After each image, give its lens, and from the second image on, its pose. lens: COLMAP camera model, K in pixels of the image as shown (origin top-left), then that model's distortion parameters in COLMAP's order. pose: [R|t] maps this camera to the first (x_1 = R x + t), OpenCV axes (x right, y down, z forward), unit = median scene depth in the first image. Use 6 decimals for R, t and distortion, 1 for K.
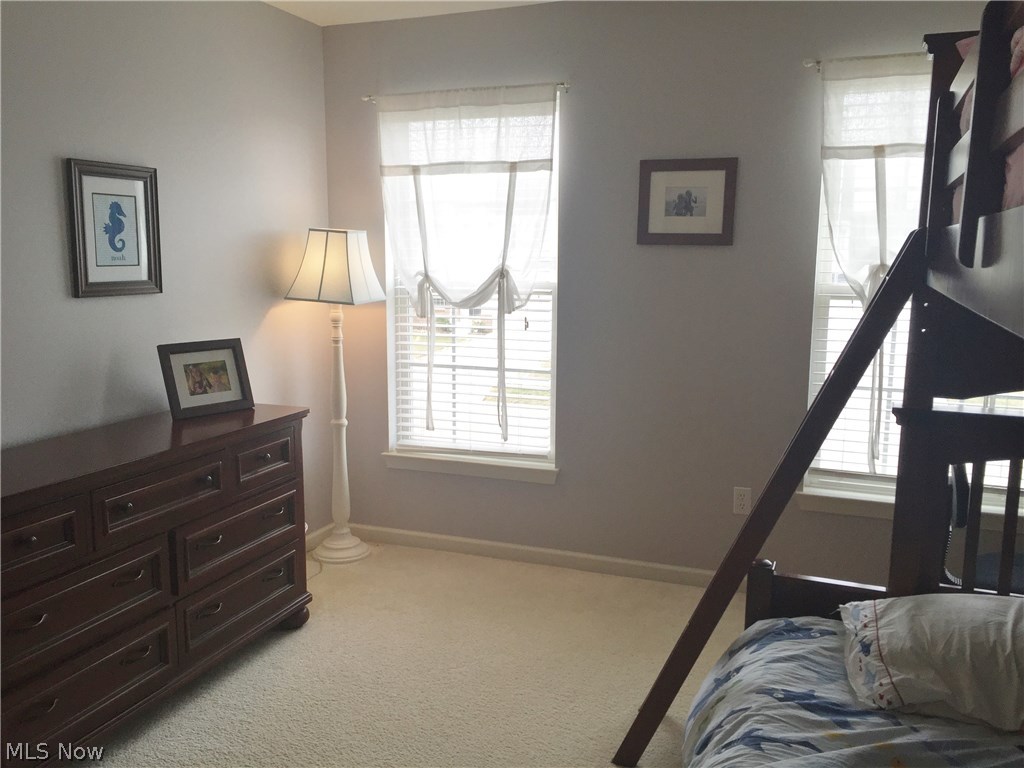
lens RADIAL K [[892.5, 0, 512.0], [0, 892.5, 384.0], [0, 0, 1]] dist [0.050098, -0.001502]
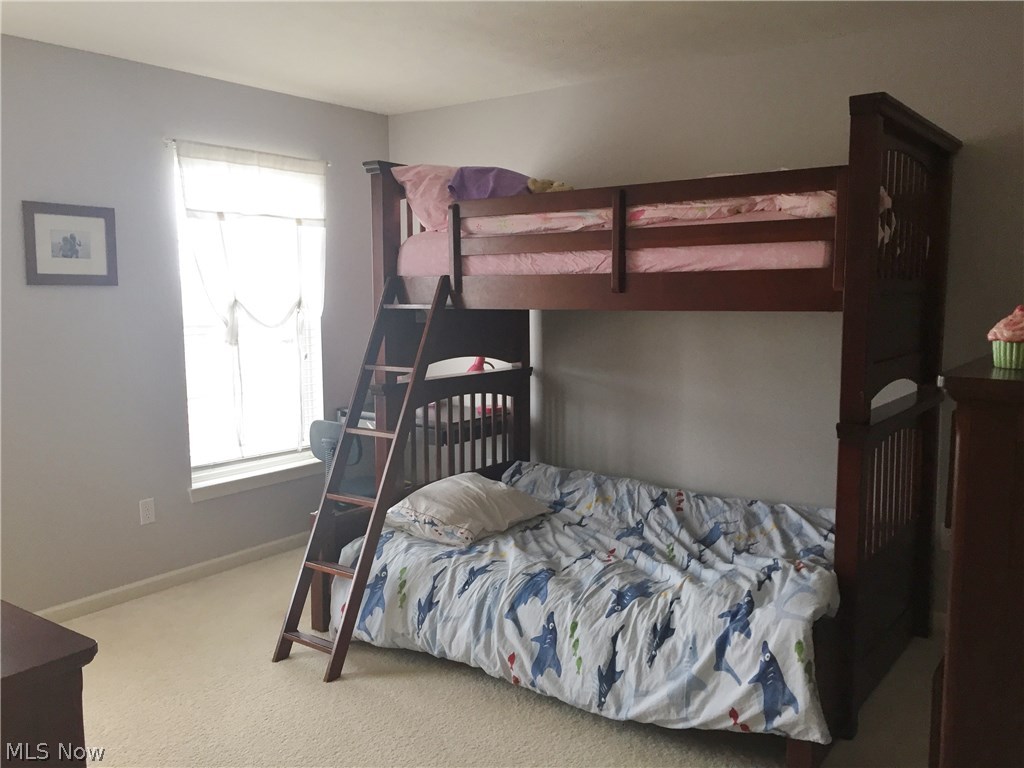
lens RADIAL K [[892.5, 0, 512.0], [0, 892.5, 384.0], [0, 0, 1]] dist [0.050098, -0.001502]
pose [[0.264702, -0.107745, 0.958292, -0.720262], [0.159394, 0.984958, 0.066715, -0.030741], [-0.951066, 0.135087, 0.277894, 0.238098]]
